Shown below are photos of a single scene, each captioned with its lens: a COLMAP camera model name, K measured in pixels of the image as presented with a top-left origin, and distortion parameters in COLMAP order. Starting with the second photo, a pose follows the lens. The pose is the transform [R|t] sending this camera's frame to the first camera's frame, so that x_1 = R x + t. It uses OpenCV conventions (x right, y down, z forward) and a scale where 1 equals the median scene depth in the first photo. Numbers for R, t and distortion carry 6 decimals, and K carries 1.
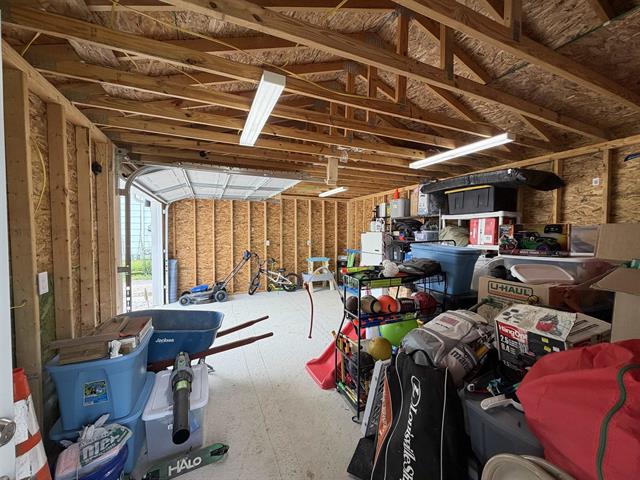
lens RADIAL K [[256.1, 0, 321.2], [0, 256.1, 241.9], [0, 0, 1]] dist [0.003114, 0.000086]
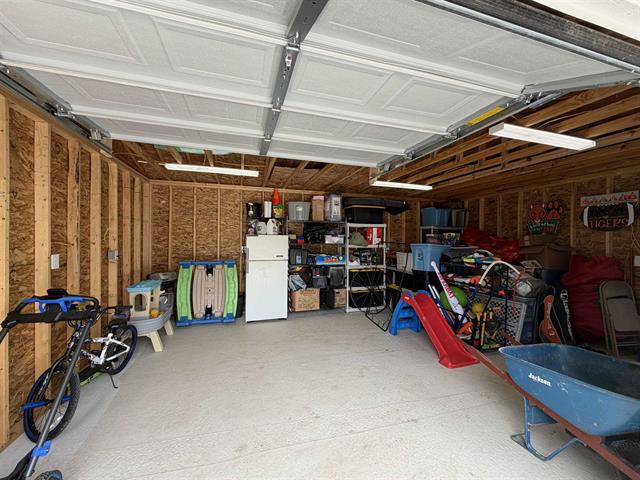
lens RADIAL K [[256.1, 0, 319.9], [0, 256.1, 239.9], [0, 0, 1]] dist [0.003114, 0.000086]
pose [[0.117199, 0.000160, 0.993108, -0.827177], [0.029634, 0.999554, -0.003658, -0.020035], [-0.992666, 0.029858, 0.117142, 1.018994]]
